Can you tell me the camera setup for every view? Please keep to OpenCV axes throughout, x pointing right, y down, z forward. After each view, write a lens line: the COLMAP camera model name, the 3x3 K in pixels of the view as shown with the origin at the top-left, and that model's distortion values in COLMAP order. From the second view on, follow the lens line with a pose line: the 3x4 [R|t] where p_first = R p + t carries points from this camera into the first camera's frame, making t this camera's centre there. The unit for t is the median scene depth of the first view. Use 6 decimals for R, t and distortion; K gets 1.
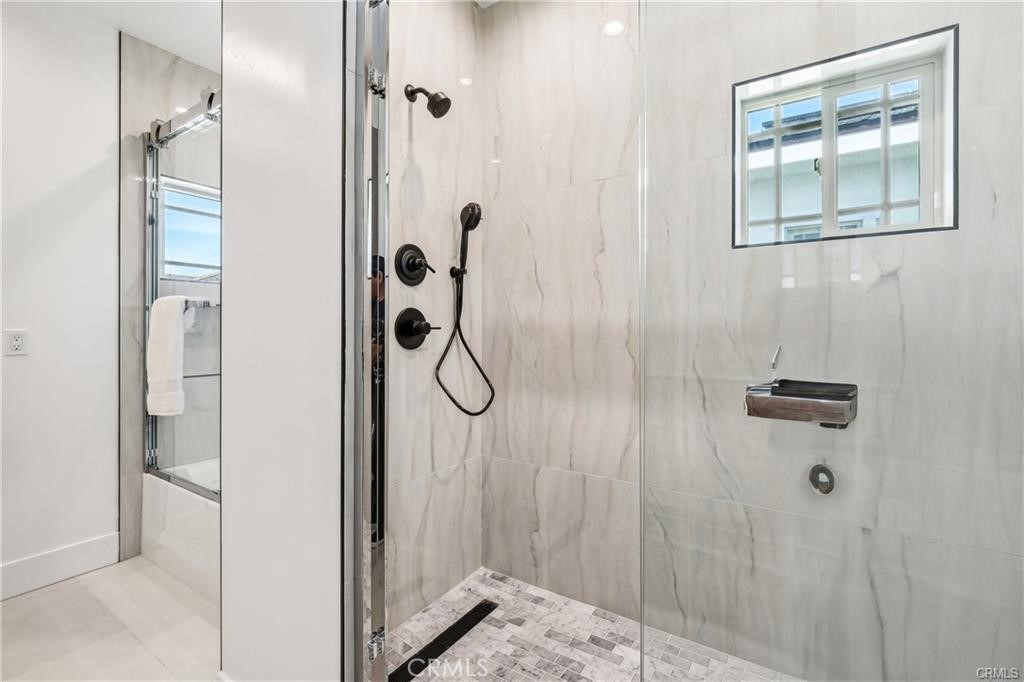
lens RADIAL K [[450.6, 0, 514.6], [0, 450.6, 330.3], [0, 0, 1]] dist [-0.000553, -0.000043]
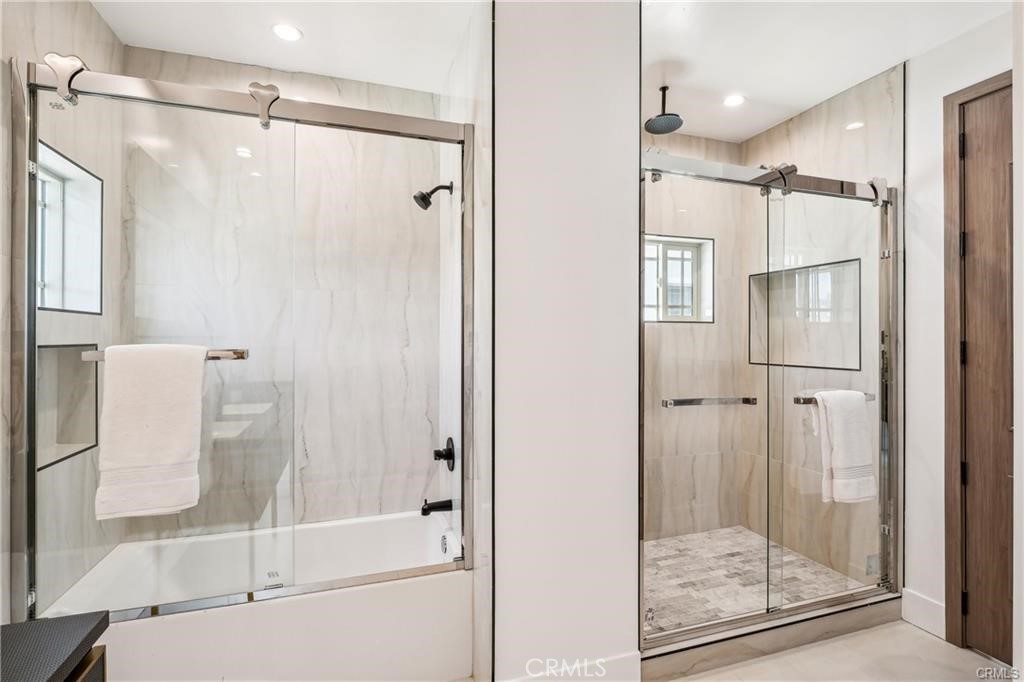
lens RADIAL K [[498.4, 0, 521.0], [0, 498.4, 337.8], [0, 0, 1]] dist [-0.000628, -0.000408]
pose [[0.611293, 0.001033, 0.791404, -1.414301], [-0.001145, 0.999999, -0.000421, -0.115339], [-0.791404, -0.000648, 0.611293, 0.144904]]
